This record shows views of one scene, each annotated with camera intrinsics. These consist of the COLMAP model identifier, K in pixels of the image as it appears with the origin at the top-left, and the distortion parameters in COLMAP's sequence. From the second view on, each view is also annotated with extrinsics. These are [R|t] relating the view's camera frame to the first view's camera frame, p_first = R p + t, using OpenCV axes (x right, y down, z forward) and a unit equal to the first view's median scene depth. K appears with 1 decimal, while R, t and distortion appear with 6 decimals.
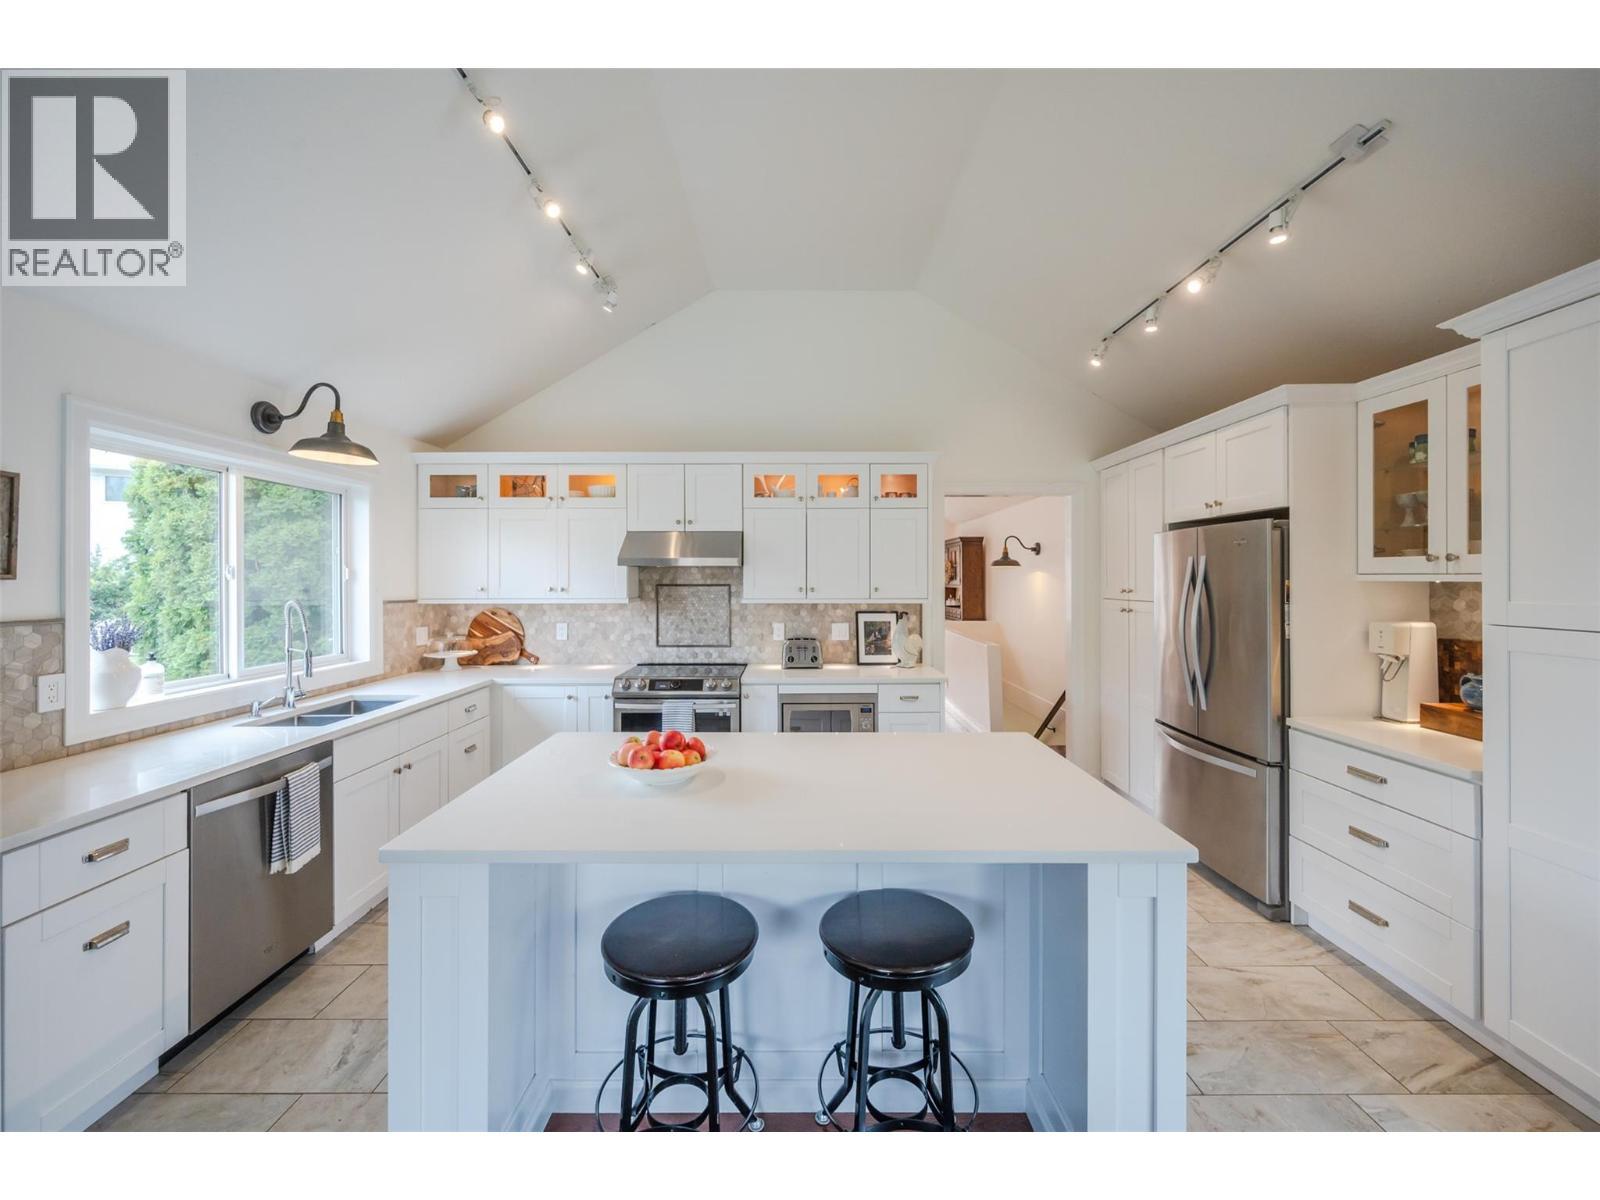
lens RADIAL K [[641.9, 0, 798.0], [0, 641.9, 576.9], [0, 0, 1]] dist [0.001023, 0.000550]
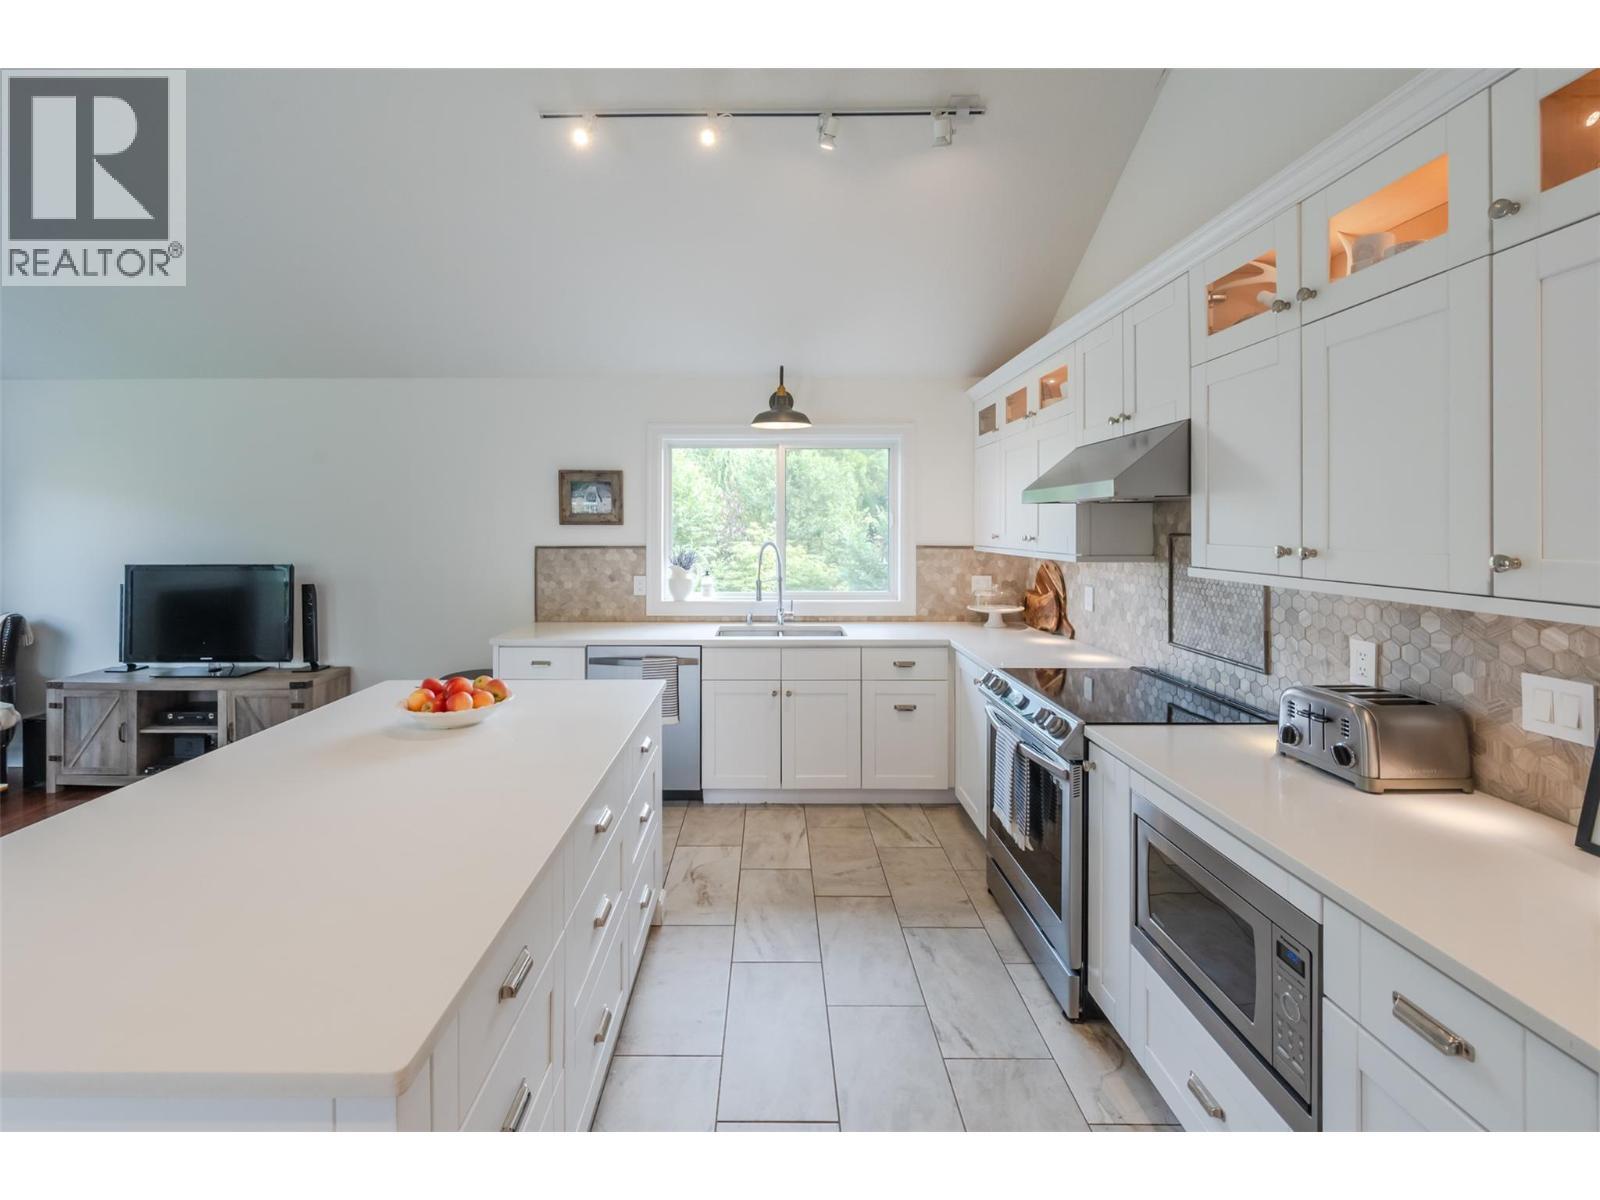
lens RADIAL K [[669.8, 0, 763.3], [0, 669.8, 525.6], [0, 0, 1]] dist [0.002607, -0.001573]
pose [[-0.006551, 0.001358, -0.999978, 0.391416], [0.004388, 0.999989, 0.001329, 0.002877], [0.999969, -0.004379, -0.006557, 0.696348]]
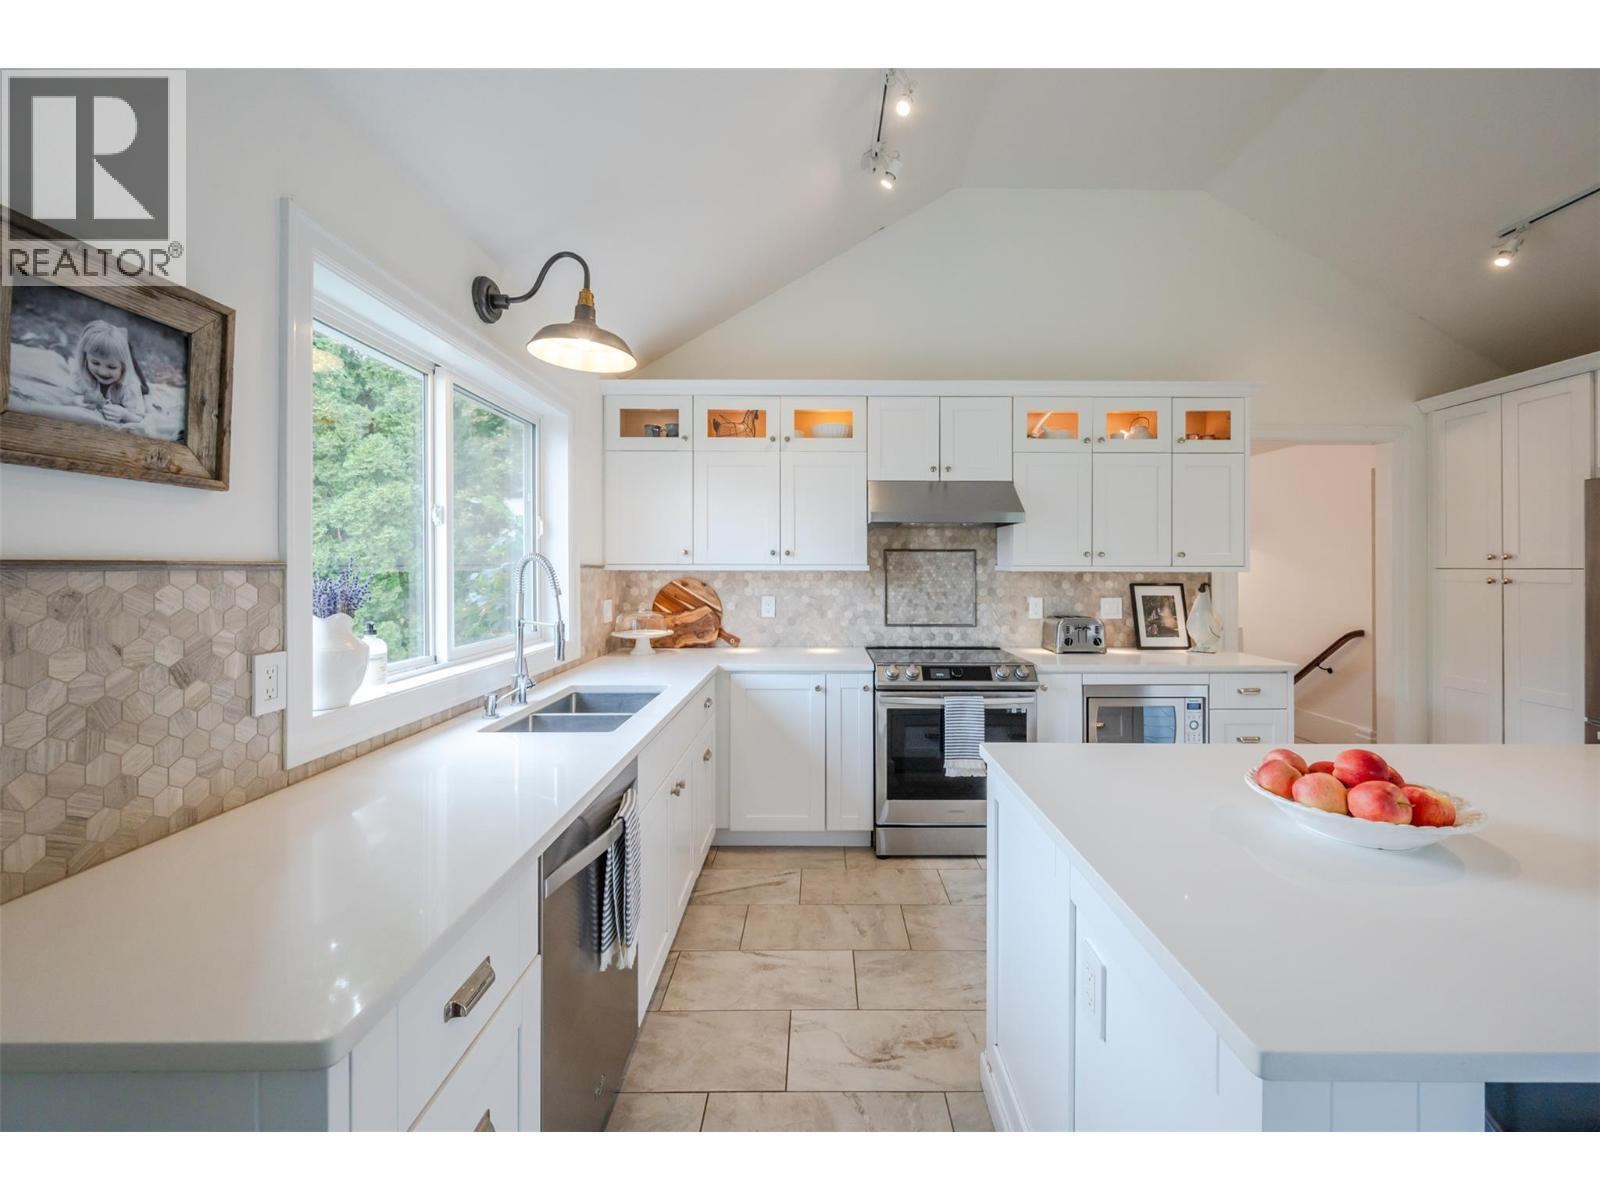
lens RADIAL K [[641.9, 0, 818.0], [0, 641.9, 566.6], [0, 0, 1]] dist [0.001023, 0.000550]
pose [[0.999992, 0.003978, 0.001046, -0.327881], [-0.003981, 0.999988, 0.002940, 0.033648], [-0.001034, -0.002944, 0.999995, 0.200148]]
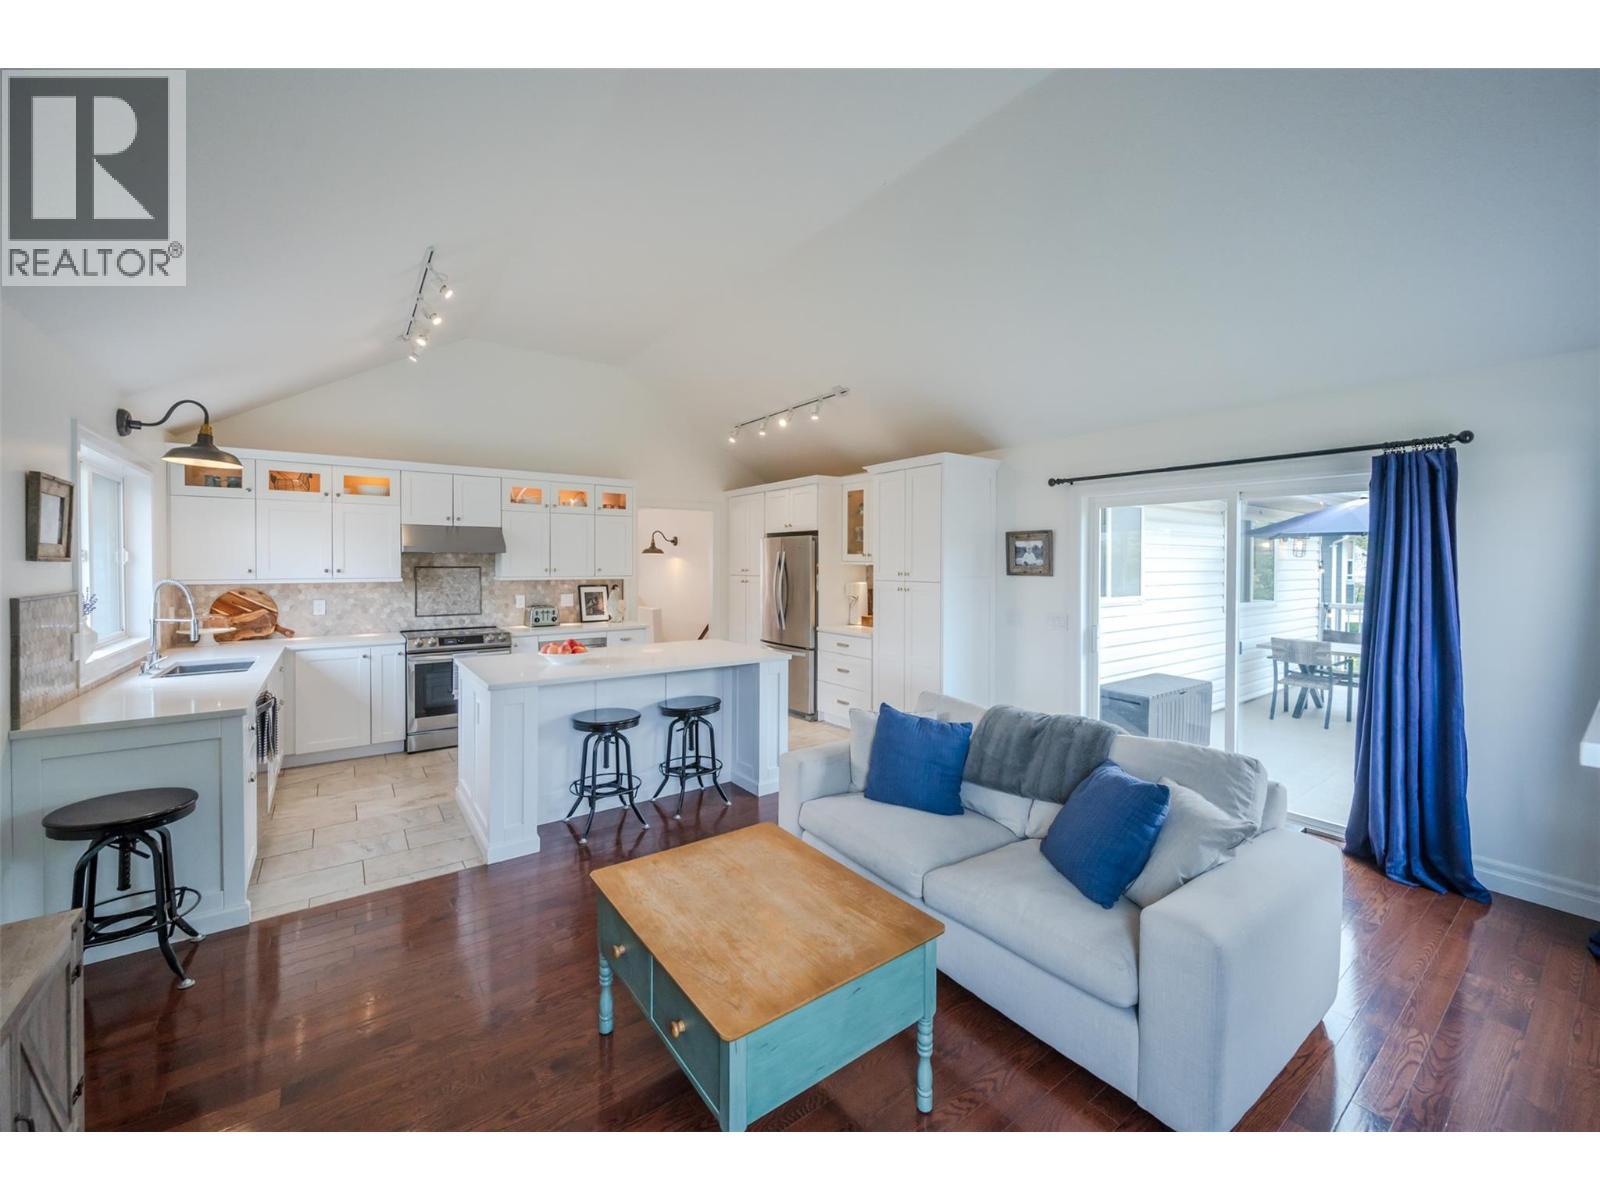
lens RADIAL K [[641.9, 0, 809.0], [0, 641.9, 565.2], [0, 0, 1]] dist [0.001023, 0.000550]
pose [[0.803558, 0.000662, 0.595226, -0.373072], [-0.004267, 0.999980, 0.004648, -0.000584], [-0.595211, -0.006275, 0.803545, -0.490597]]
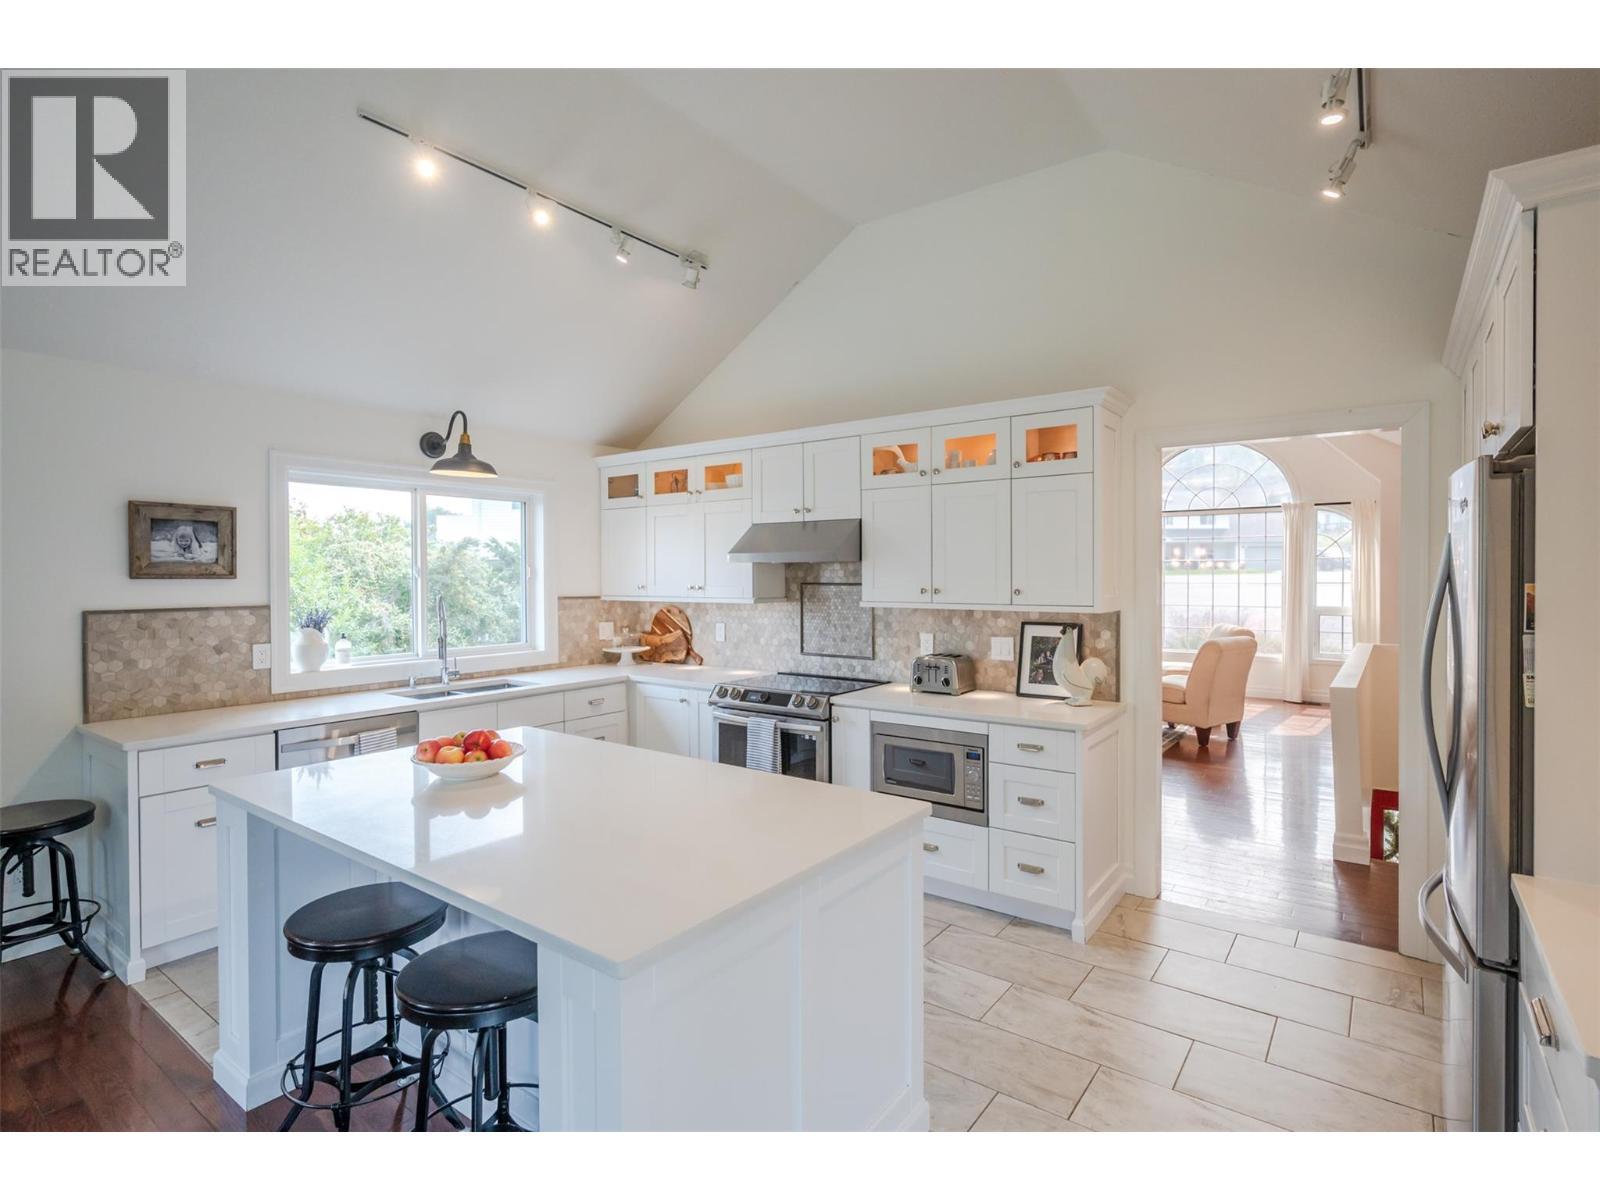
lens RADIAL K [[795.9, 0, 802.6], [0, 795.9, 583.0], [0, 0, 1]] dist [0.006307, -0.001035]
pose [[0.805466, 0.005700, -0.592615, 0.452233], [0.003115, 0.999899, 0.013851, -0.003430], [0.592634, -0.013002, 0.805367, 0.139907]]
